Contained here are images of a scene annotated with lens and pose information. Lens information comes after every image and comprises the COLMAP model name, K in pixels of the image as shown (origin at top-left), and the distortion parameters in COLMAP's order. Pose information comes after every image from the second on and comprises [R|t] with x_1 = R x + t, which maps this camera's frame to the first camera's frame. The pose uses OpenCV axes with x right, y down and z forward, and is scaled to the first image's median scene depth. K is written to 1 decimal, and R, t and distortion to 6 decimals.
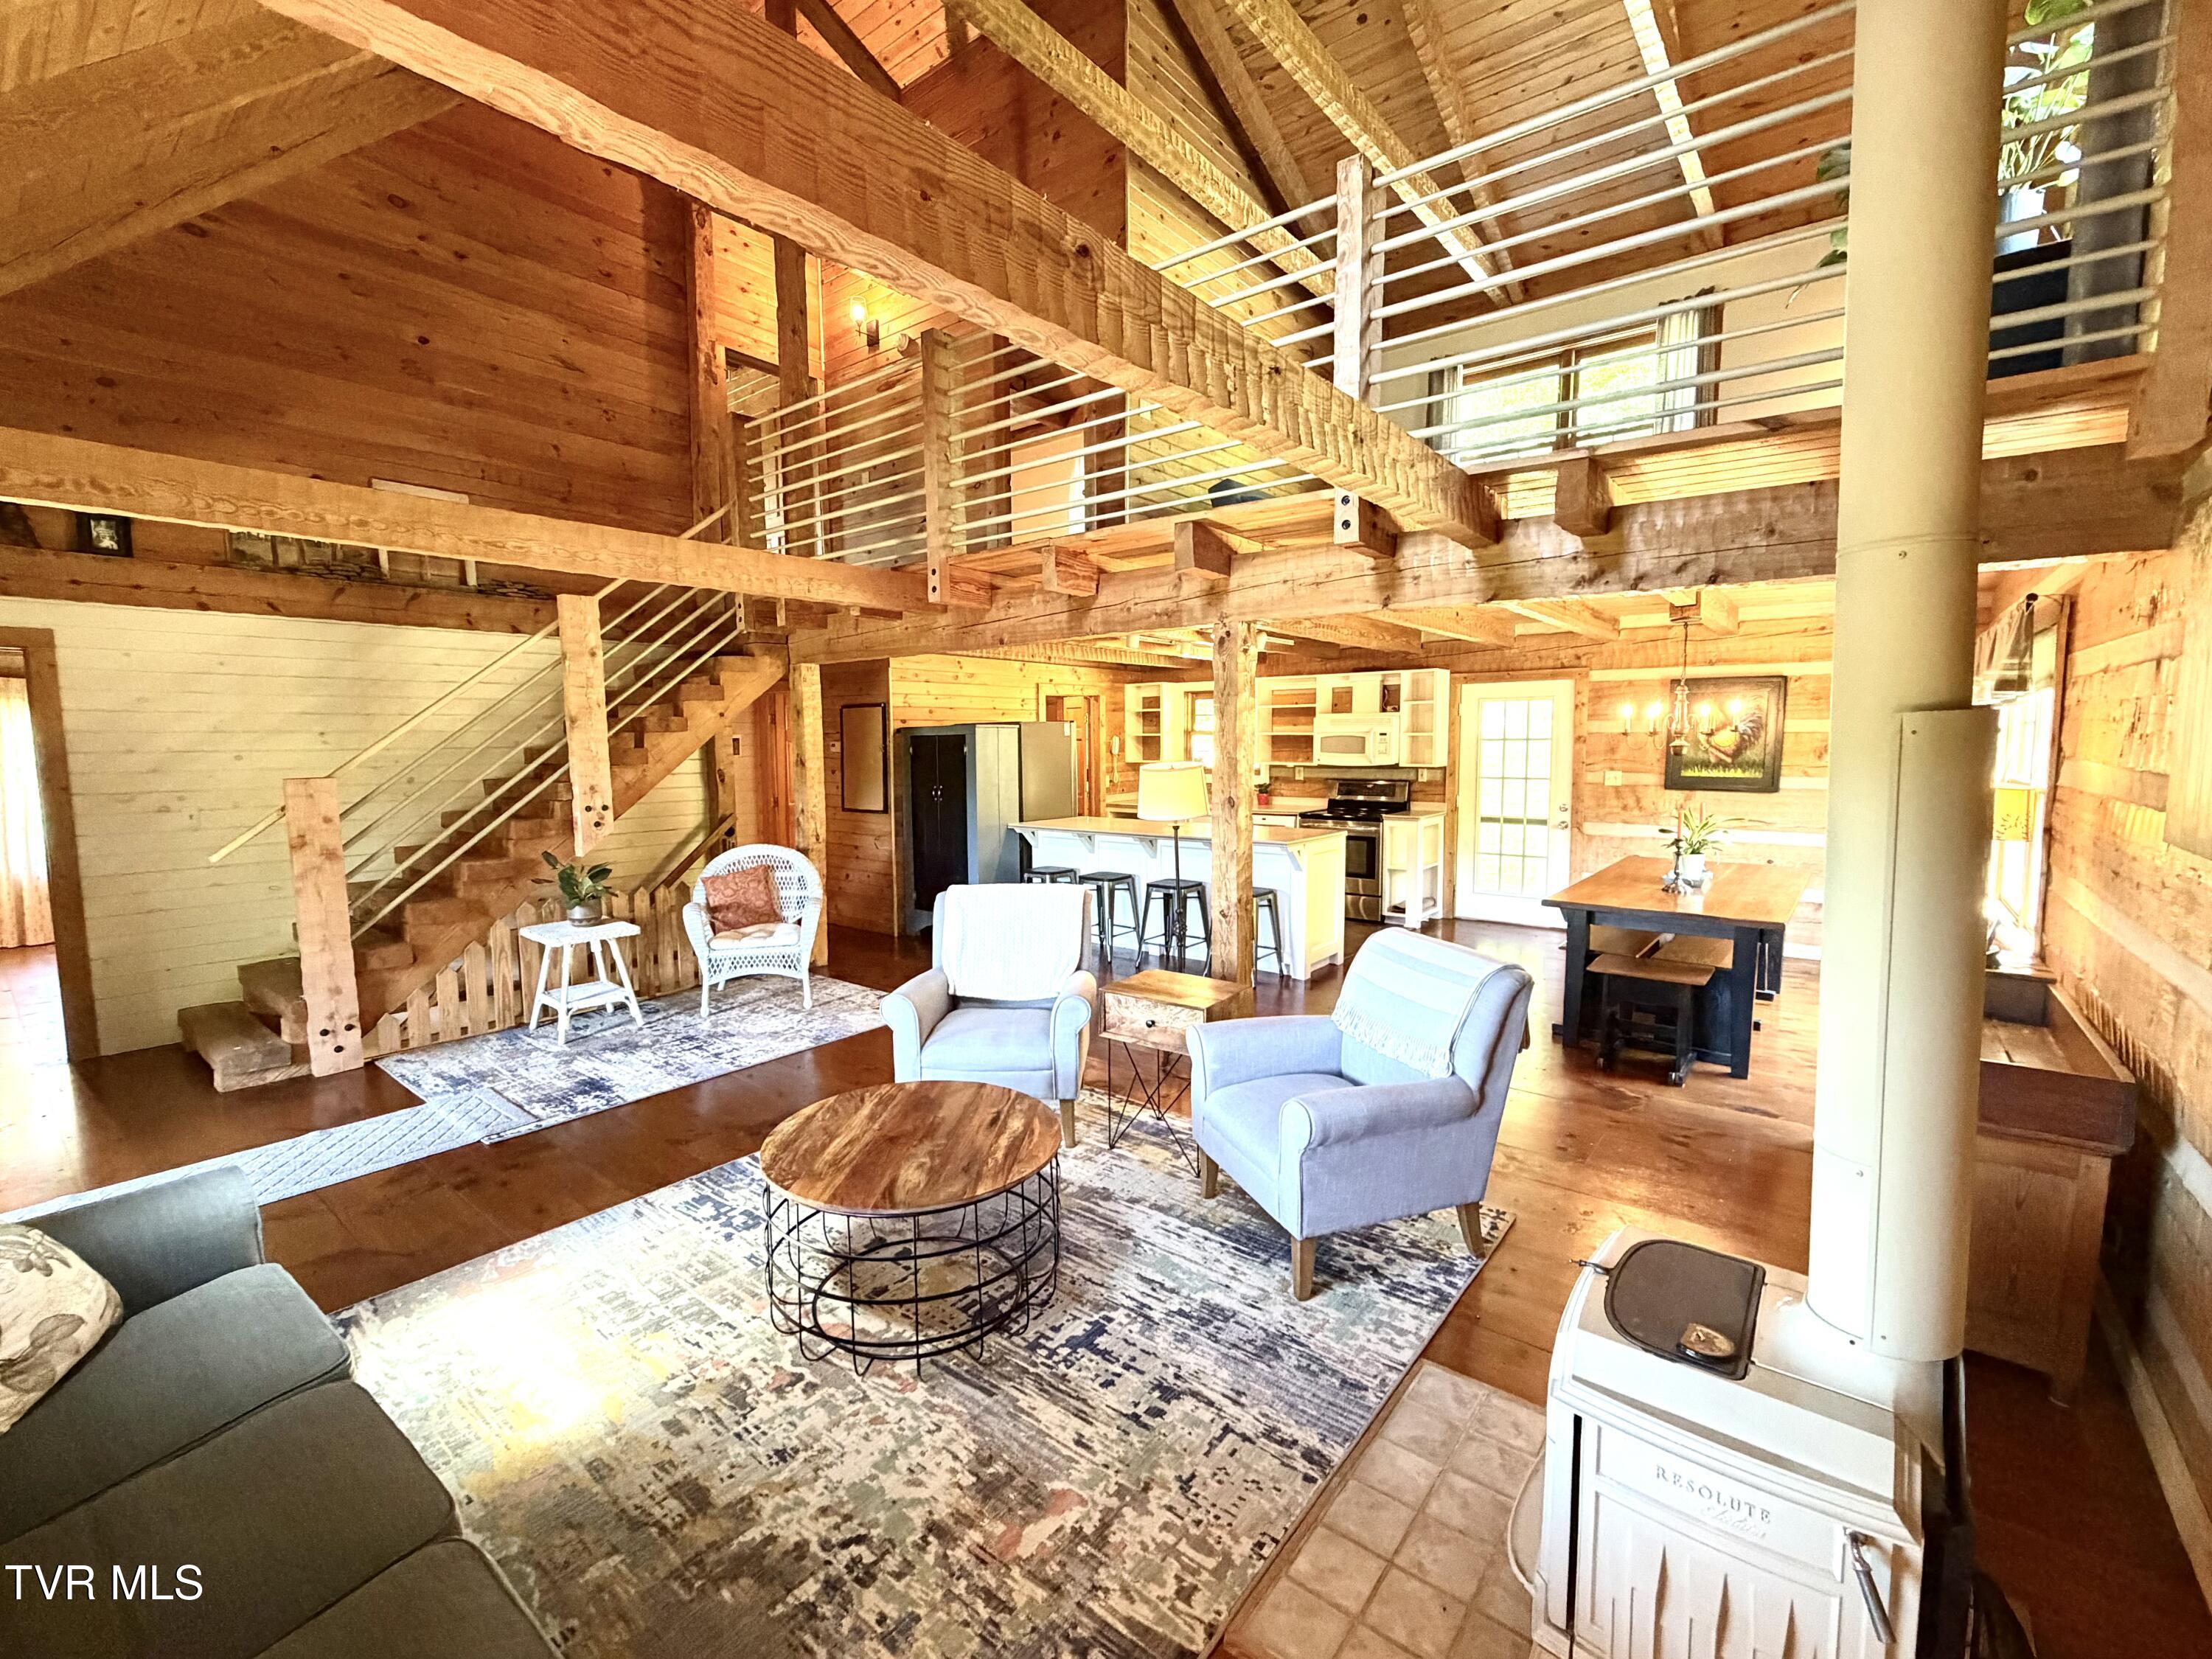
lens RADIAL K [[928.0, 0, 1090.2], [0, 928.0, 816.9], [0, 0, 1]] dist [0.002469, 0.000154]
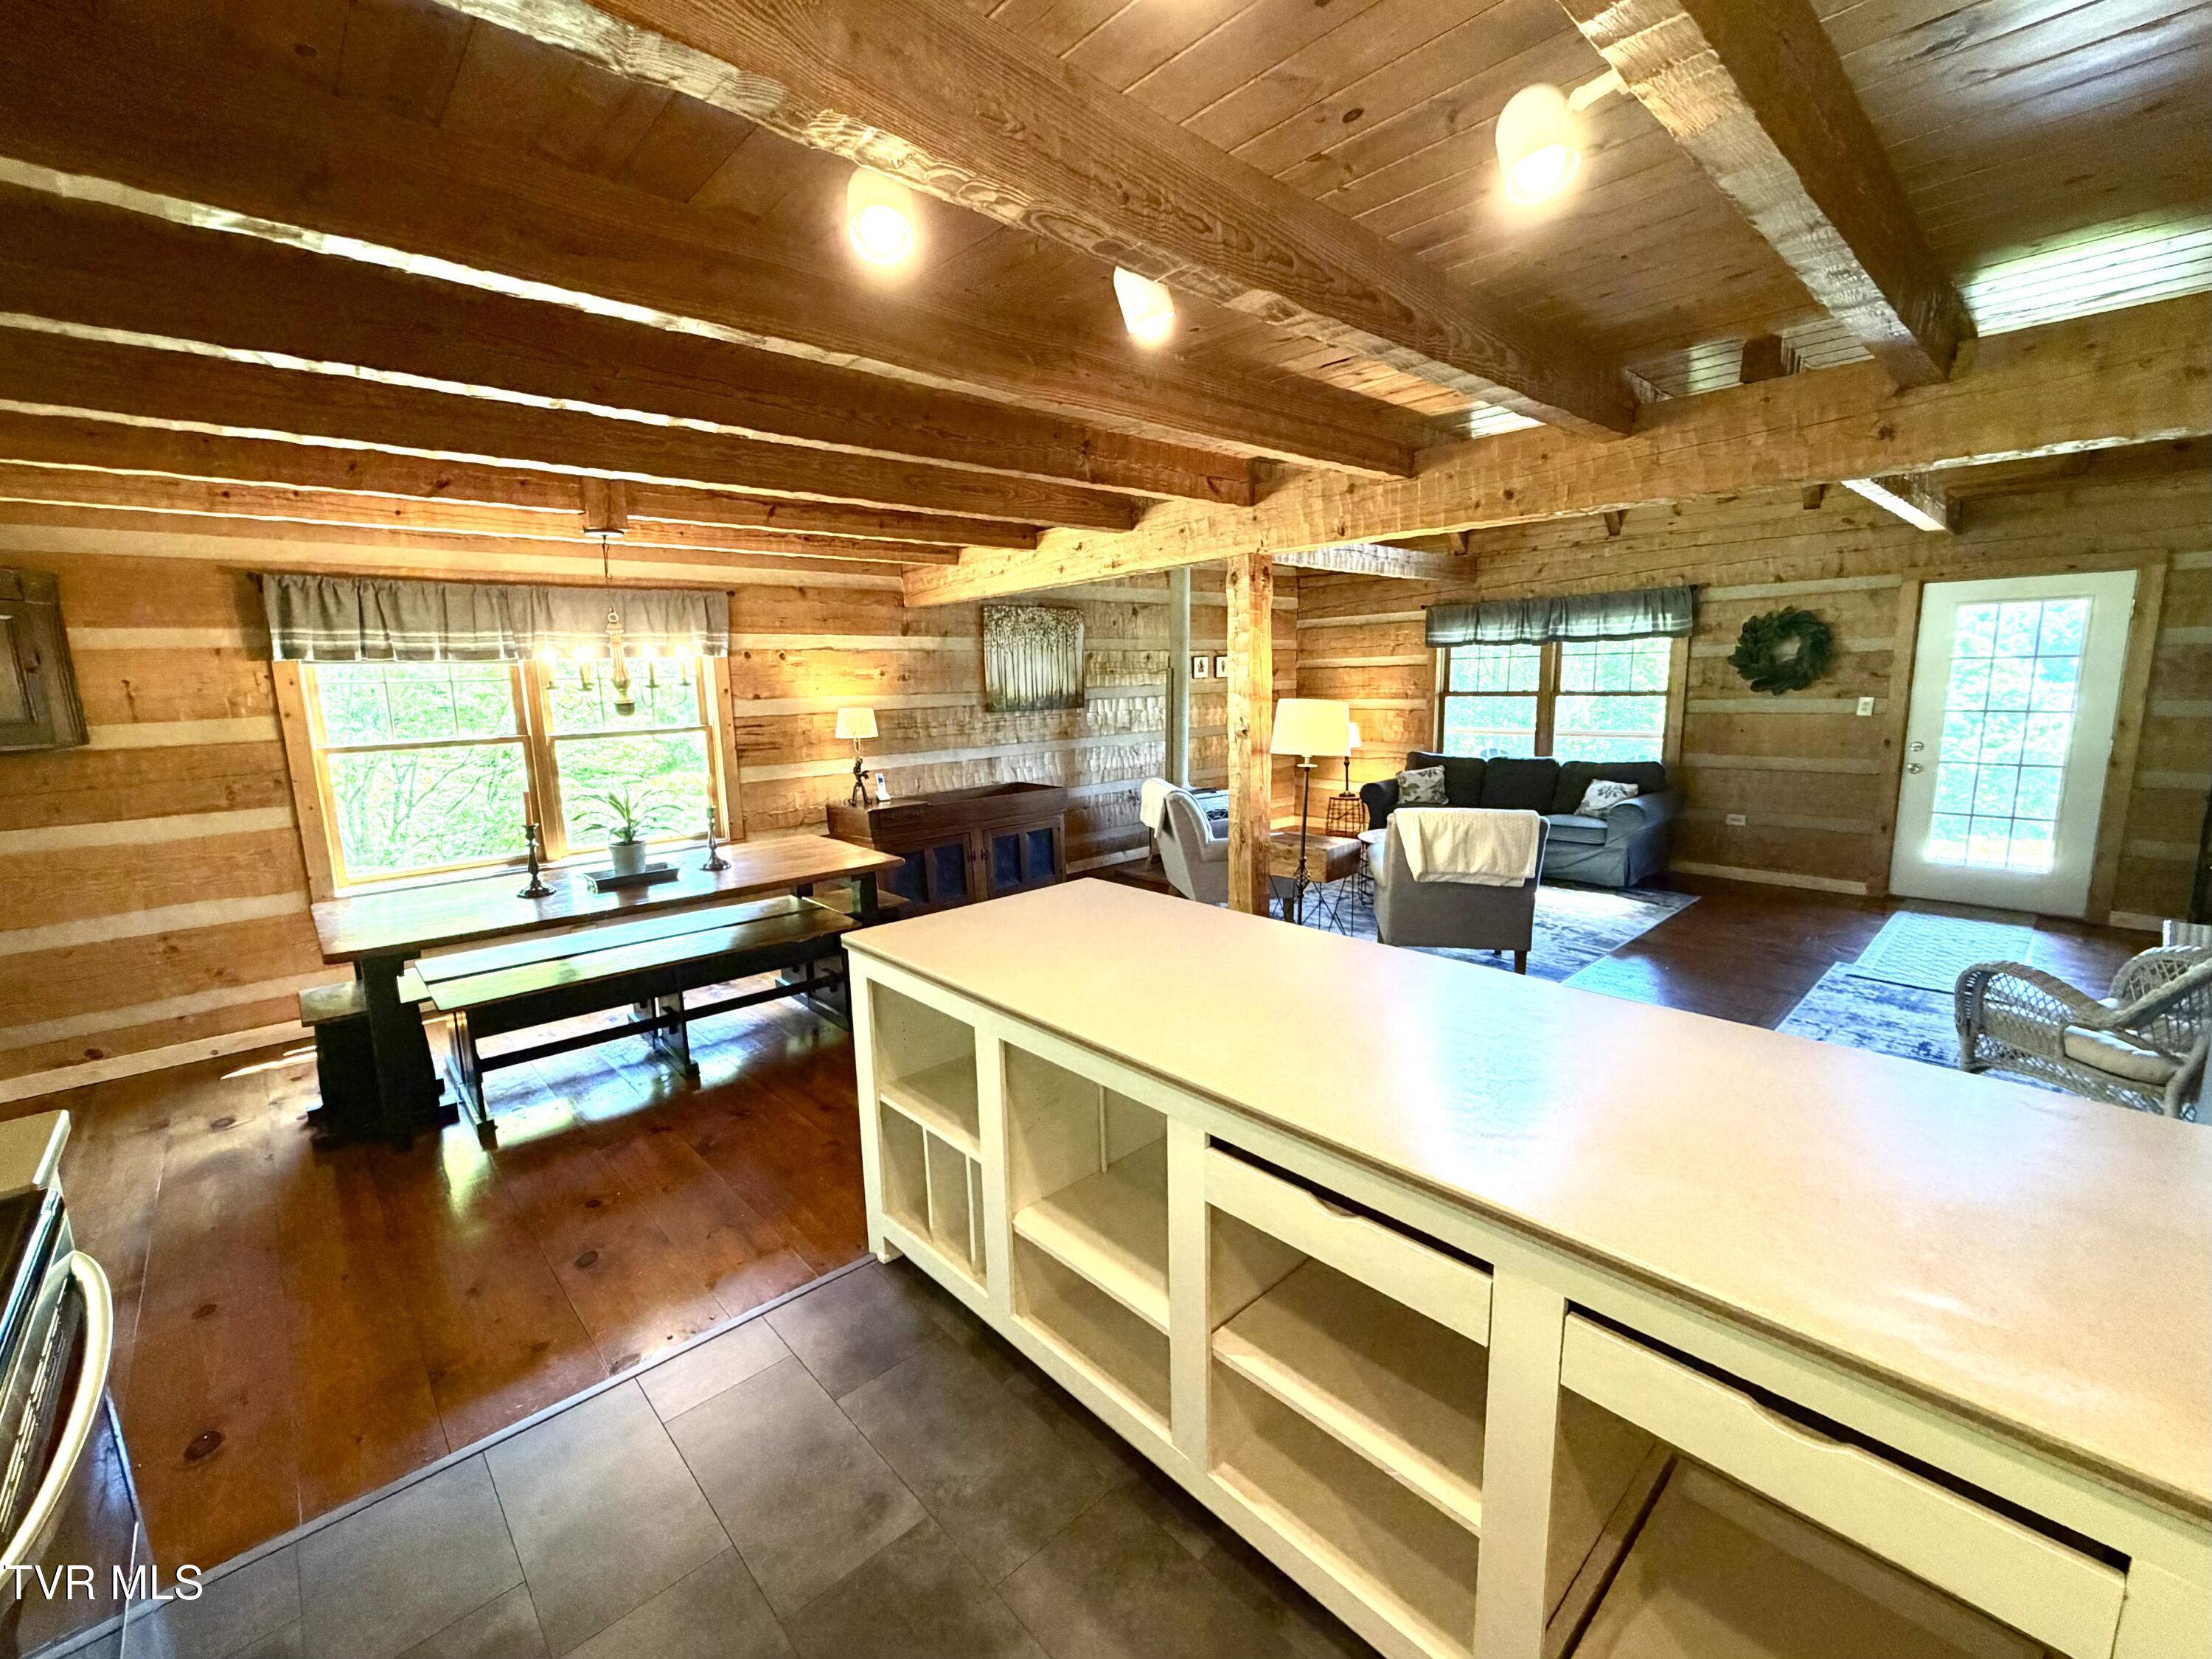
lens RADIAL K [[928.0, 0, 1100.8], [0, 928.0, 837.5], [0, 0, 1]] dist [0.002469, 0.000154]
pose [[-0.990118, 0.005426, 0.140128, 0.164268], [0.041734, 0.965376, 0.257503, -0.165269], [-0.133879, 0.260806, -0.956063, 1.904001]]
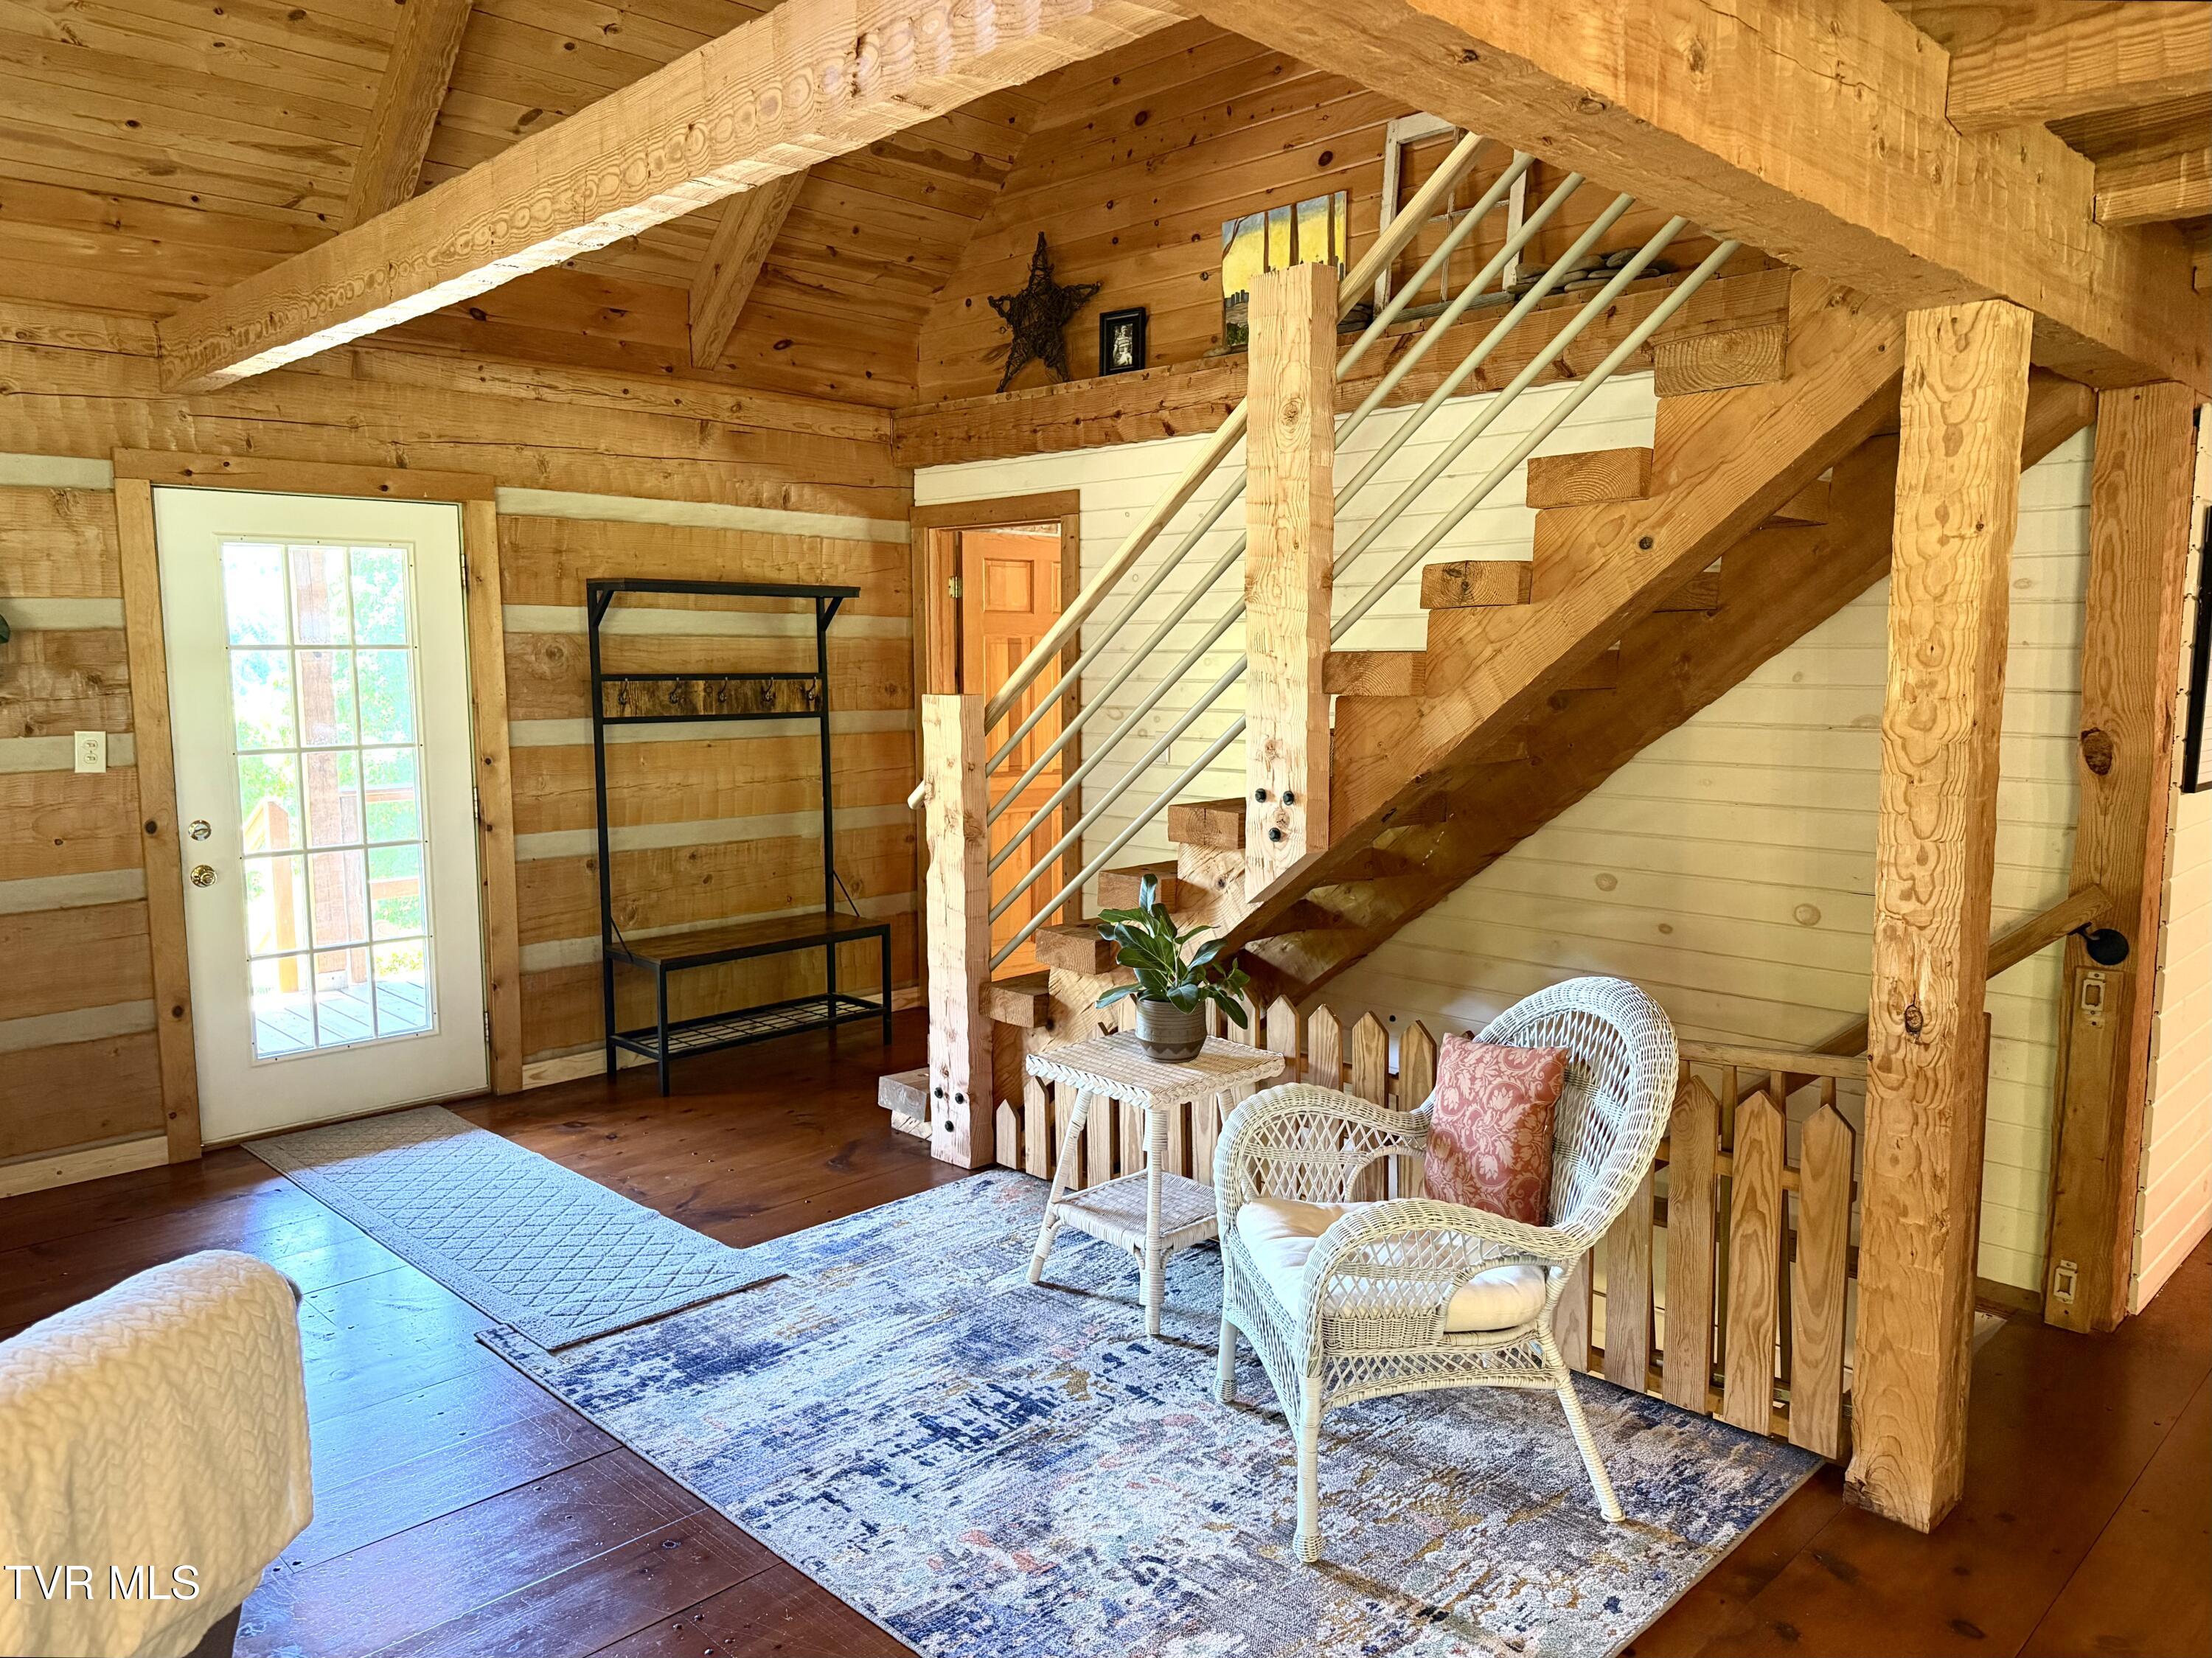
lens RADIAL K [[1576.3, 0, 1133.1], [0, 1576.3, 823.0], [0, 0, 1]] dist [0.066466, -0.086365]
pose [[-0.095576, 0.117888, -0.988417, 0.198329], [-0.082908, 0.988569, 0.125923, -0.094048], [0.991963, 0.093983, -0.084710, 1.173085]]
